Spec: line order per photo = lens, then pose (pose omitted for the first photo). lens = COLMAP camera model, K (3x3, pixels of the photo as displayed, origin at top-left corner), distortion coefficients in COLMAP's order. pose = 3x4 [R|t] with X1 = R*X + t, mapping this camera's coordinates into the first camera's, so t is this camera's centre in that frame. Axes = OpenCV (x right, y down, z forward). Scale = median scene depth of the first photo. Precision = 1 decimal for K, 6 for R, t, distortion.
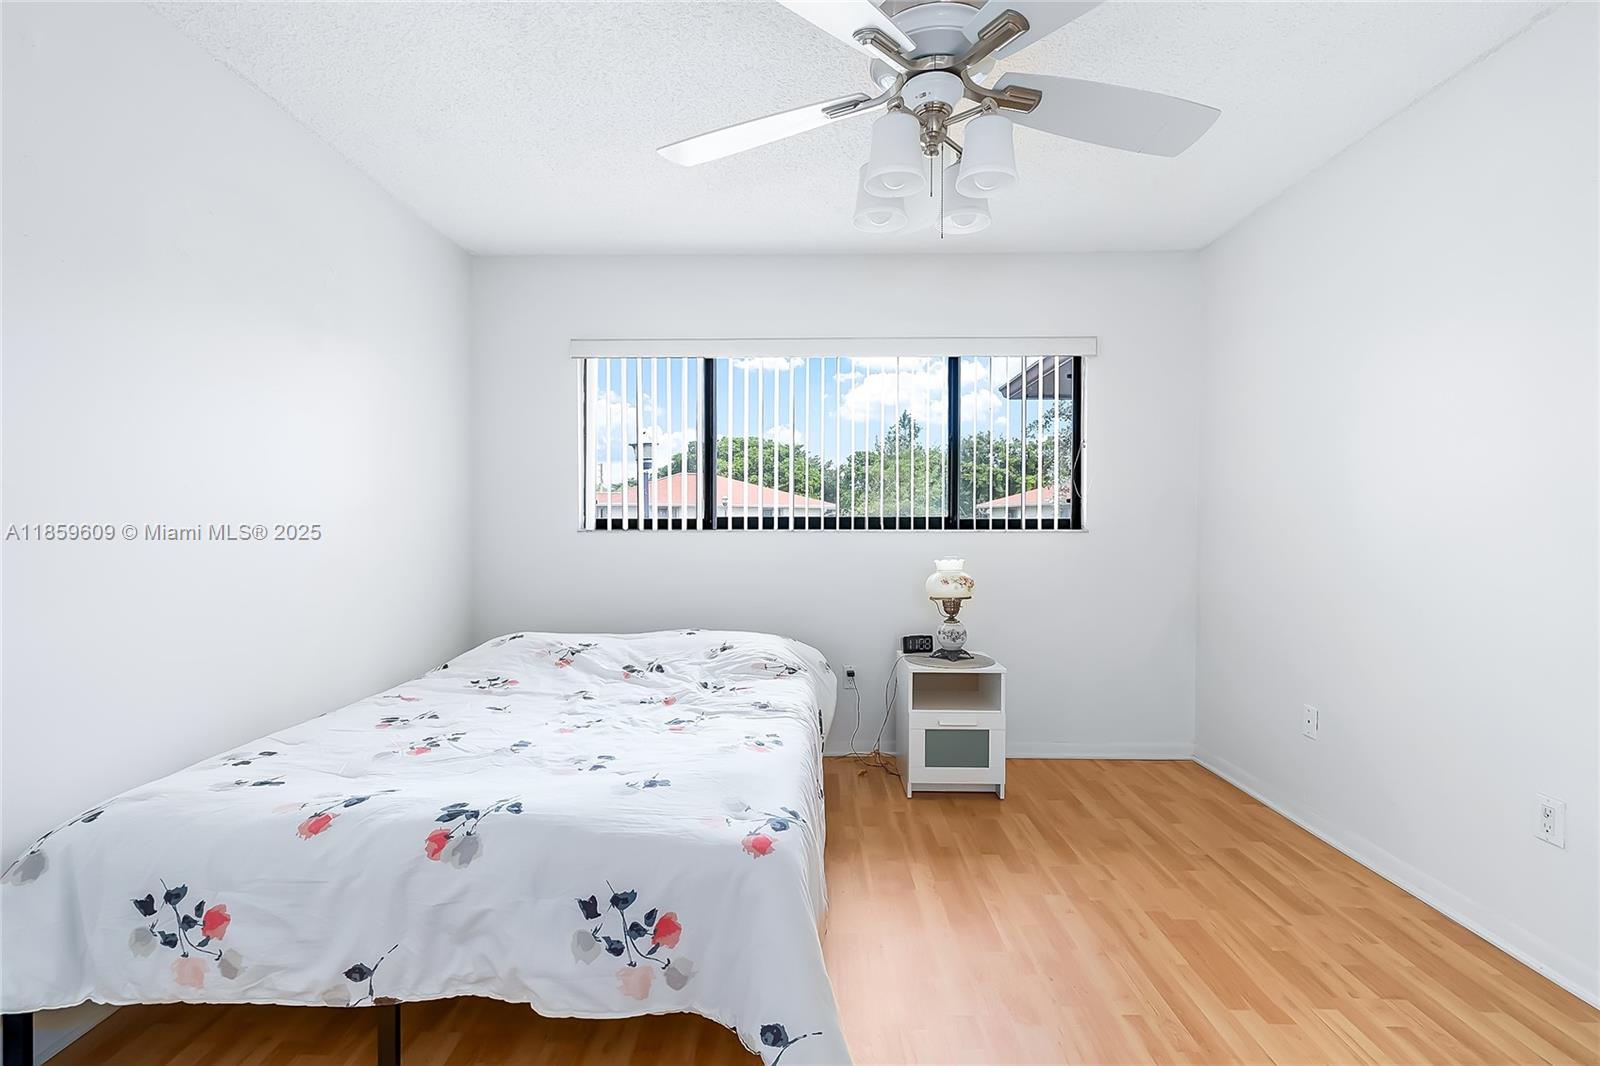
lens RADIAL K [[749.2, 0, 773.6], [0, 749.2, 535.2], [0, 0, 1]] dist [-0.003976, -0.000587]
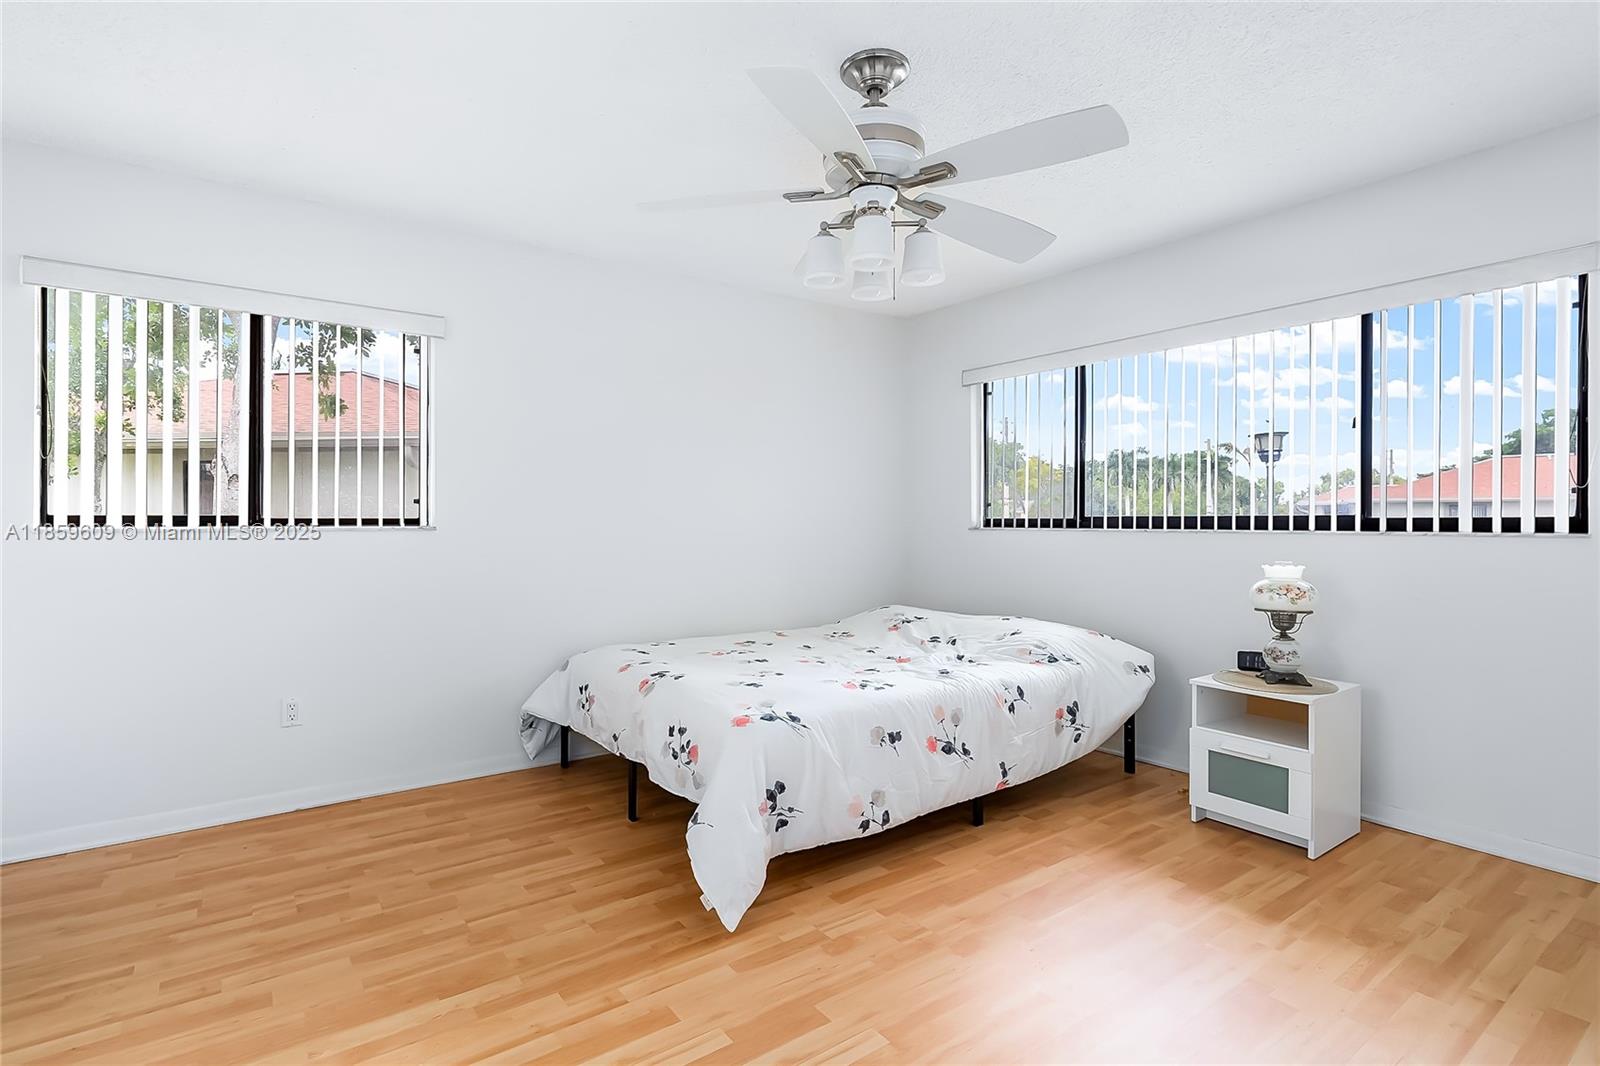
lens RADIAL K [[761.7, 0, 802.6], [0, 761.7, 516.0], [0, 0, 1]] dist [-0.001691, -0.000360]
pose [[0.619975, -0.003538, -0.784613, 0.617880], [-0.015794, 0.999731, -0.016987, -0.000699], [0.784462, 0.022924, 0.619753, 0.036628]]
